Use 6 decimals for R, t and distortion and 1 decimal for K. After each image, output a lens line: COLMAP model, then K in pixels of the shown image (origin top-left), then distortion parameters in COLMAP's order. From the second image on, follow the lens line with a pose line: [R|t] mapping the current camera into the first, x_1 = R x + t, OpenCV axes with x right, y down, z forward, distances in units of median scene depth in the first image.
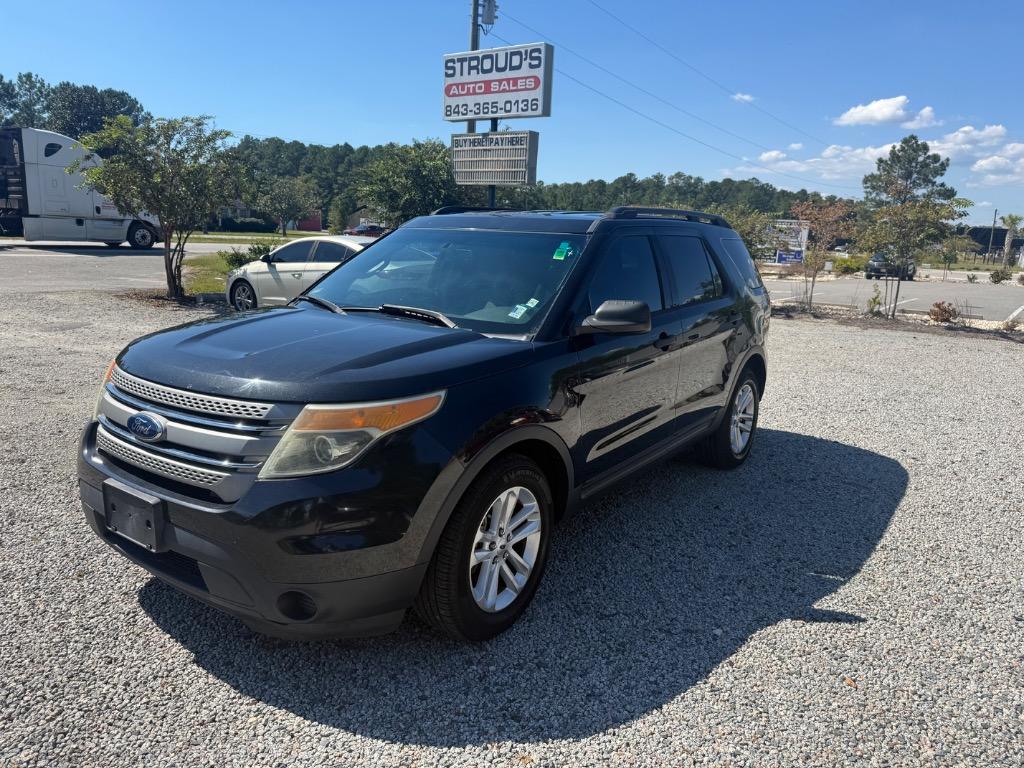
lens RADIAL K [[733.8, 0, 515.9], [0, 733.8, 398.6], [0, 0, 1]] dist [-0.005554, -0.003068]
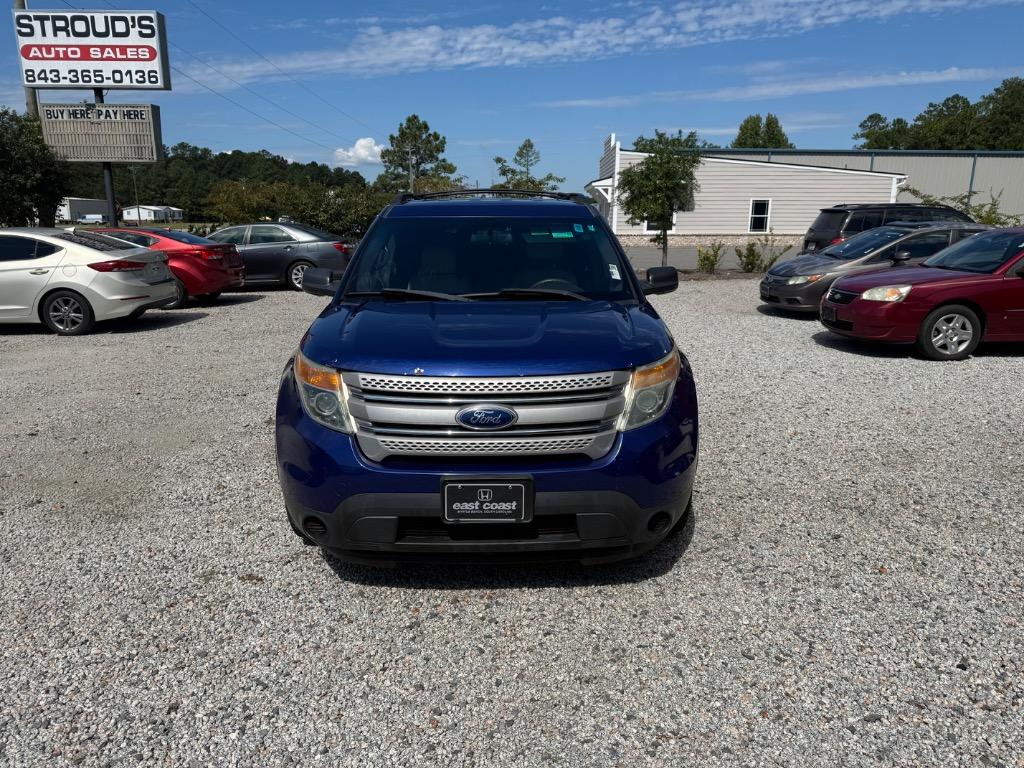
lens RADIAL K [[731.6, 0, 512.0], [0, 731.6, 384.0], [0, 0, 1]] dist [0.008946, -0.018196]
pose [[0.811455, -0.163554, 0.561062, -0.176421], [0.153783, 0.985964, 0.065002, -0.004160], [-0.563818, 0.033536, 0.825218, -0.015696]]
